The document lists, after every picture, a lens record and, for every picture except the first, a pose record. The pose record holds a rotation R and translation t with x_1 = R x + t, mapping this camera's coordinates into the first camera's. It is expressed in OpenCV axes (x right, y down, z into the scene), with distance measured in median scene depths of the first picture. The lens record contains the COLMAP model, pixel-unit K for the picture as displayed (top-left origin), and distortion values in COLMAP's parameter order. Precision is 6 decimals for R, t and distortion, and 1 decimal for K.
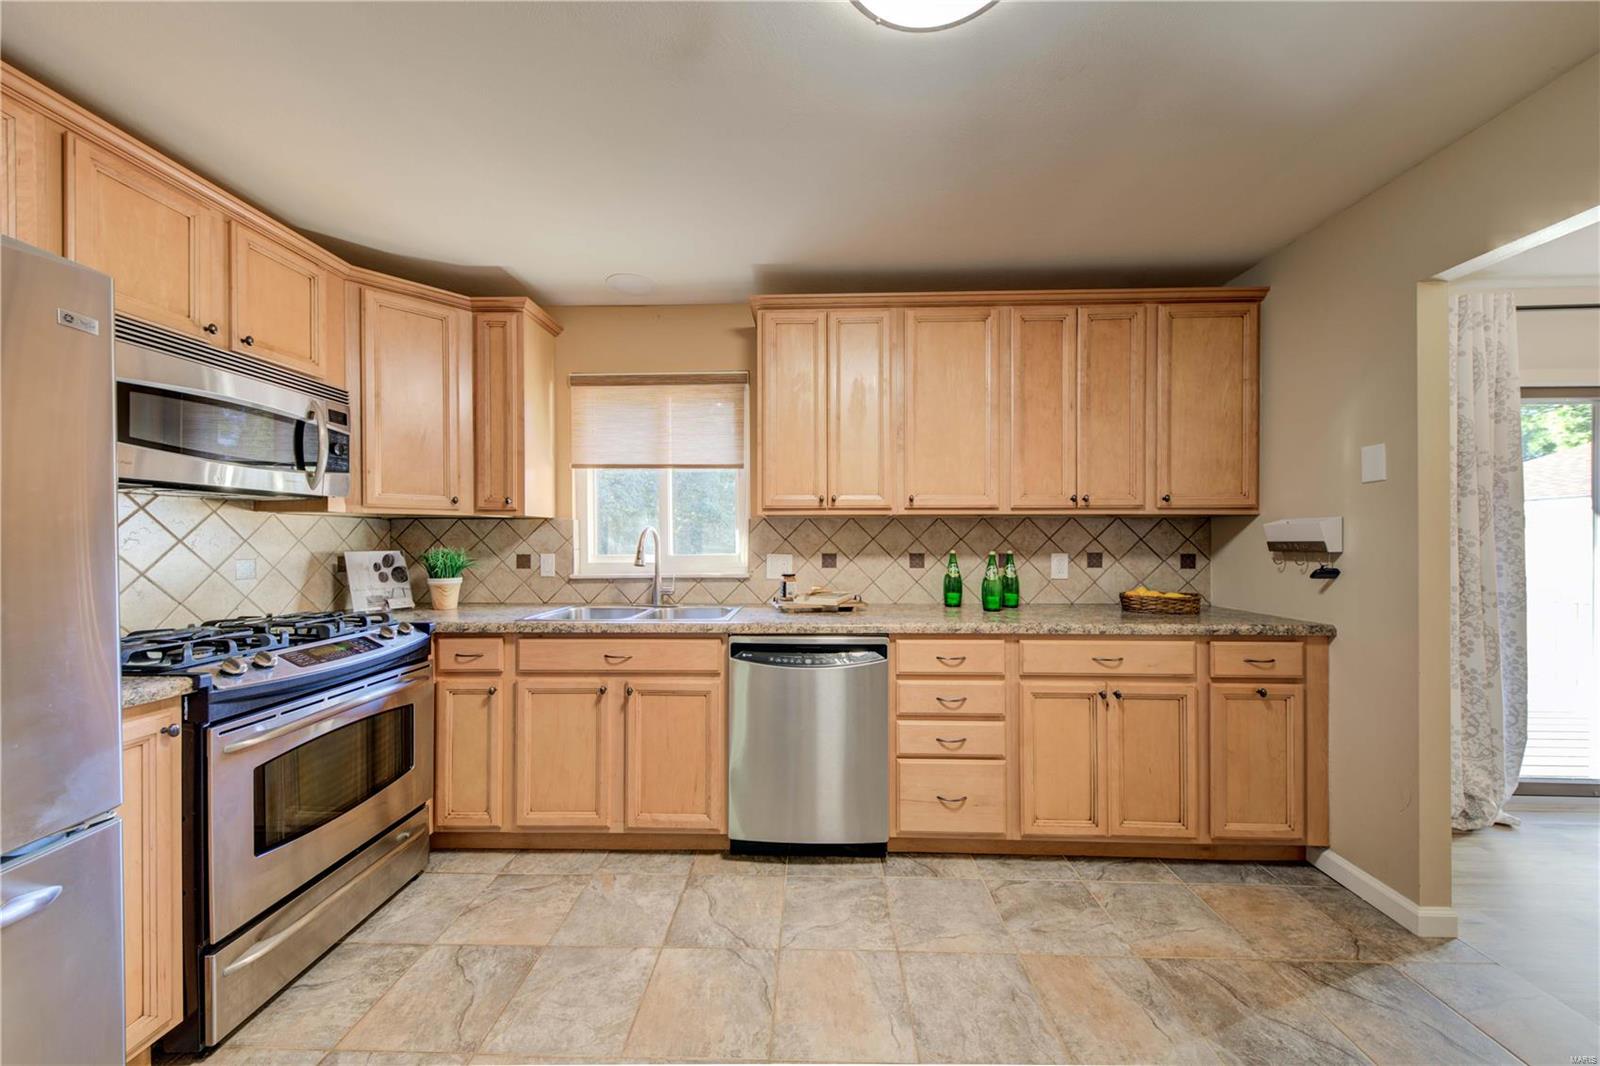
lens RADIAL K [[548.6, 0, 800.0], [0, 548.6, 533.0], [0, 0, 1]] dist [0.007595, -0.000127]
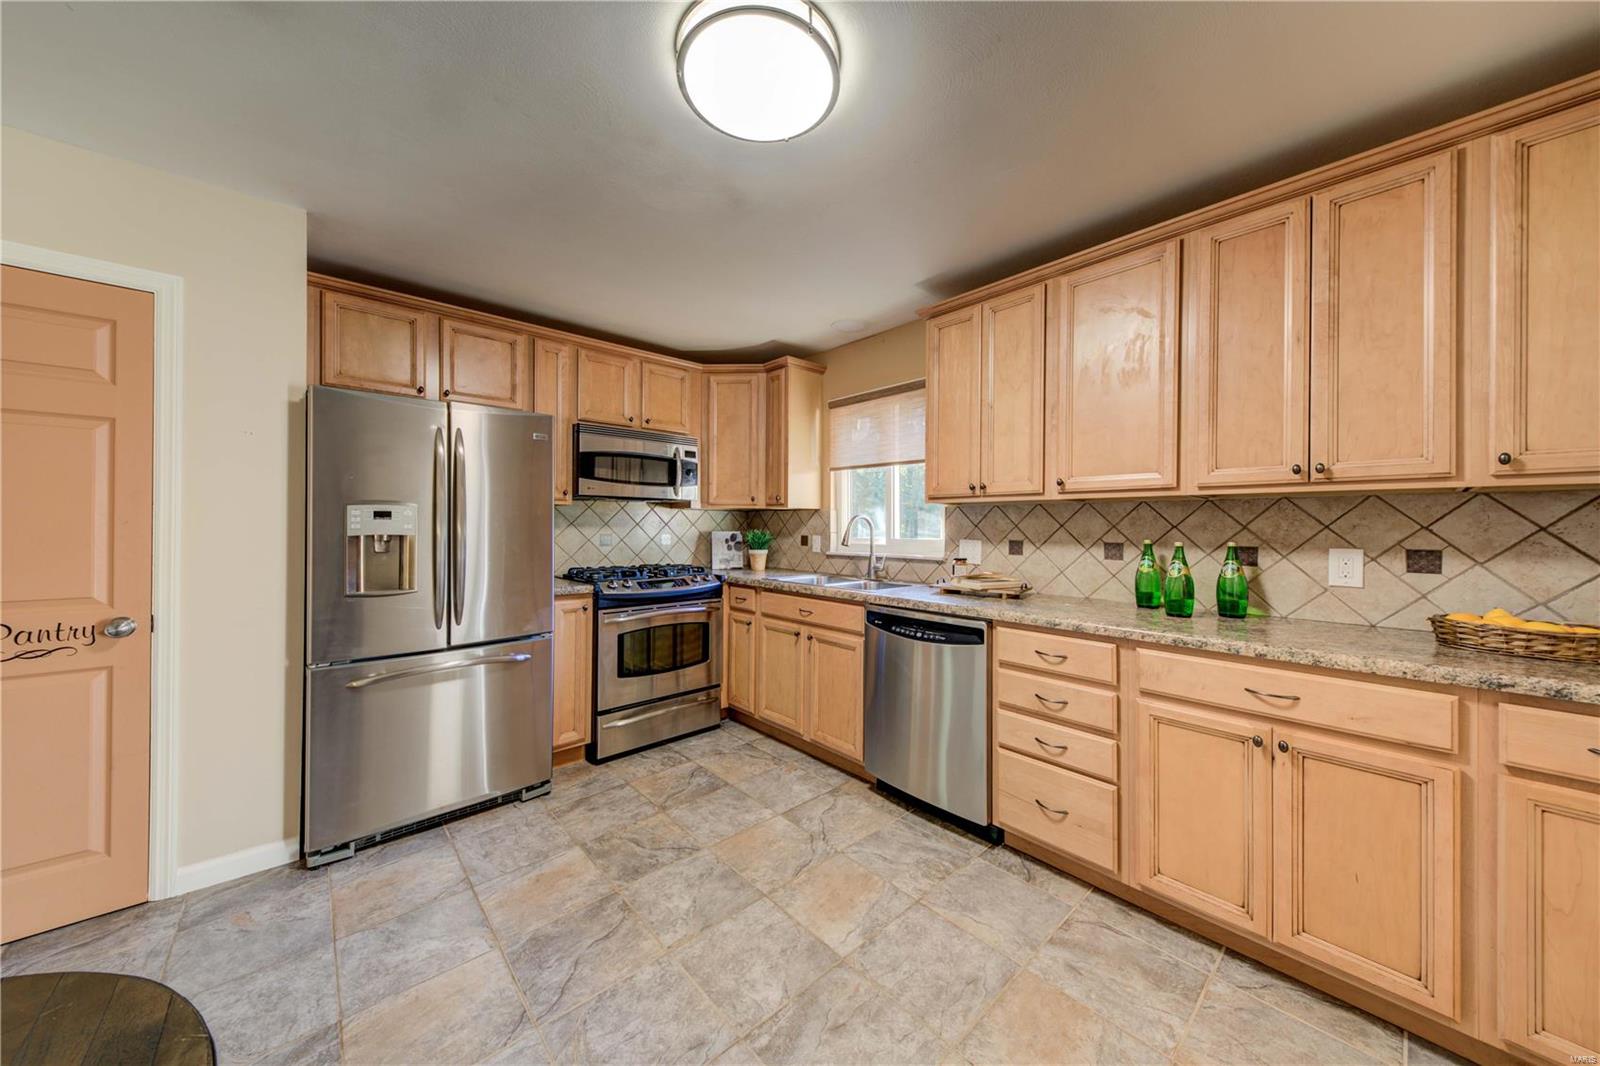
lens RADIAL K [[534.9, 0, 799.8], [0, 534.9, 517.0], [0, 0, 1]] dist [-0.000899, -0.000266]
pose [[0.692543, -0.005891, -0.721353, 0.593274], [-0.000543, 0.999962, -0.008687, 0.004713], [0.721377, 0.006408, 0.692513, 0.069347]]
